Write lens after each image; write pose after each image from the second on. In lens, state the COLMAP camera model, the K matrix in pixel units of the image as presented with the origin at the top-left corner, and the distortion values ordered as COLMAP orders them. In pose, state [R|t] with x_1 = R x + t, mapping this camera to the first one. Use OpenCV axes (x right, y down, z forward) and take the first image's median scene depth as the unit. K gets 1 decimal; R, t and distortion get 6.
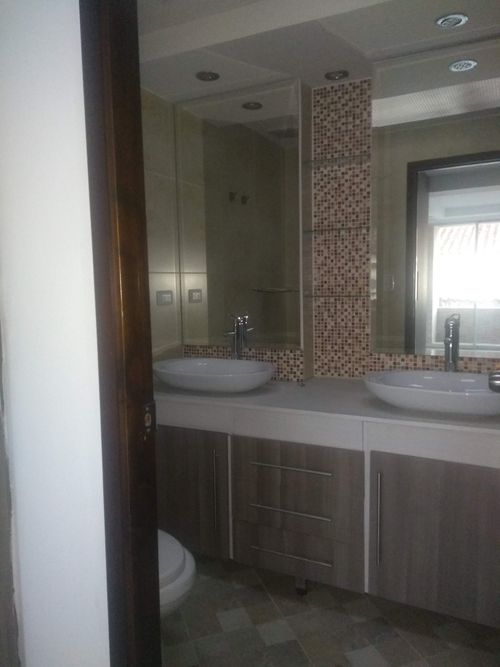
lens RADIAL K [[516.7, 0, 248.8], [0, 516.7, 314.6], [0, 0, 1]] dist [0.034287, -0.048595]
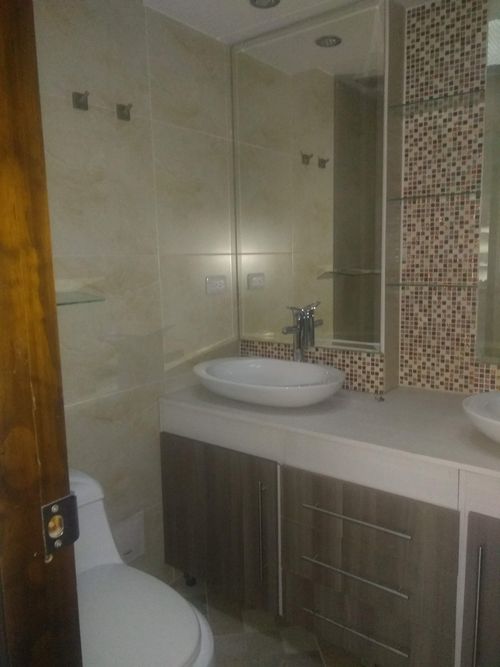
lens RADIAL K [[516.7, 0, 248.8], [0, 516.7, 314.6], [0, 0, 1]] dist [0.034287, -0.048595]
pose [[0.981189, 0.019369, -0.192073, 0.052710], [-0.009323, 0.998547, 0.053069, -0.029208], [0.192822, -0.050280, 0.979945, 0.194145]]
